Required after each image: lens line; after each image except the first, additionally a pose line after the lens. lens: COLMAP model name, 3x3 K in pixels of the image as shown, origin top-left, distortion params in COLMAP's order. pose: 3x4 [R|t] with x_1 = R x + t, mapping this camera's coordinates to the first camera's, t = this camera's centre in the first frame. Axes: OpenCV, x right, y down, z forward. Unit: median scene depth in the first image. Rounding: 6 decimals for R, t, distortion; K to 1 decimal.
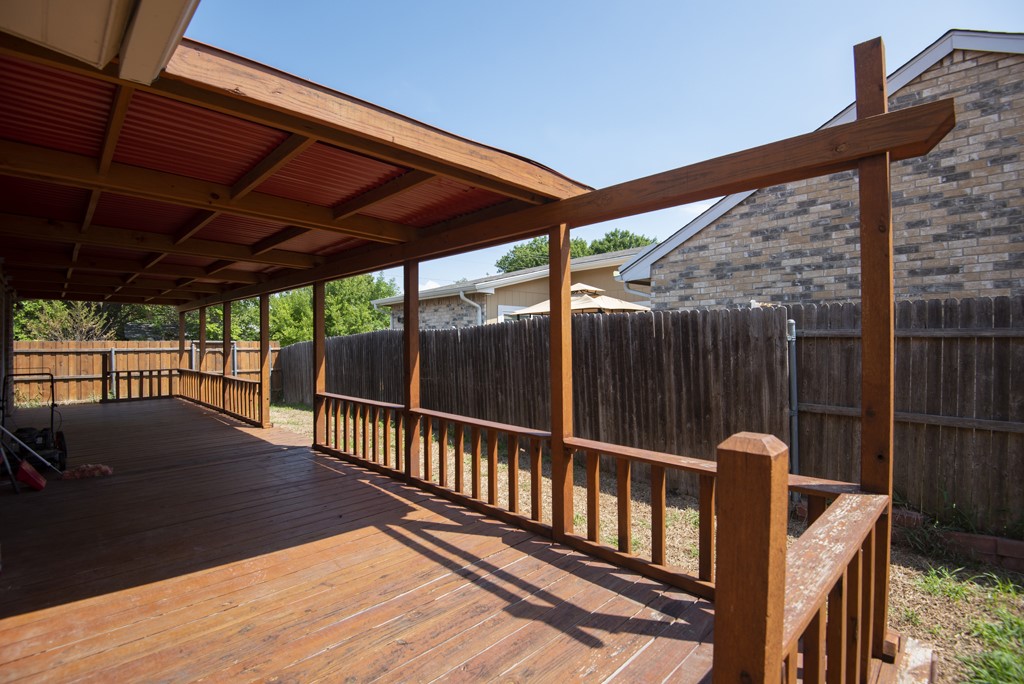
lens RADIAL K [[461.3, 0, 513.5], [0, 461.3, 346.7], [0, 0, 1]] dist [0.027443, -0.014347]
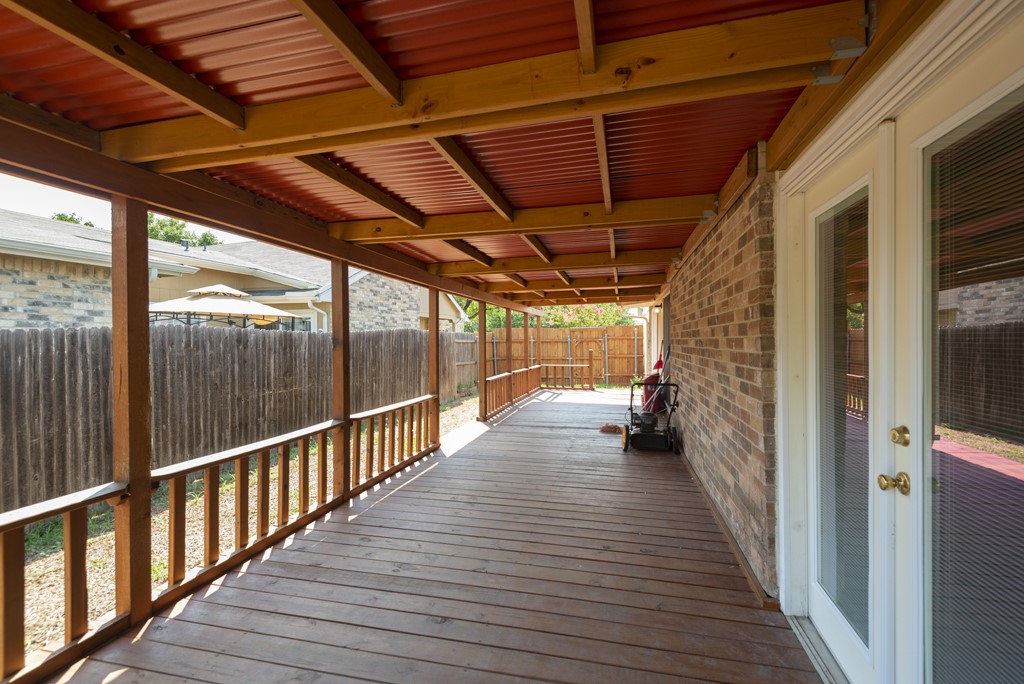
lens RADIAL K [[461.3, 0, 509.1], [0, 461.3, 341.0], [0, 0, 1]] dist [0.027443, -0.014347]
pose [[-0.505052, 0.018578, 0.862889, -1.311553], [0.046220, 0.998916, 0.005546, -0.008646], [-0.861851, 0.042684, -0.505363, 1.309872]]
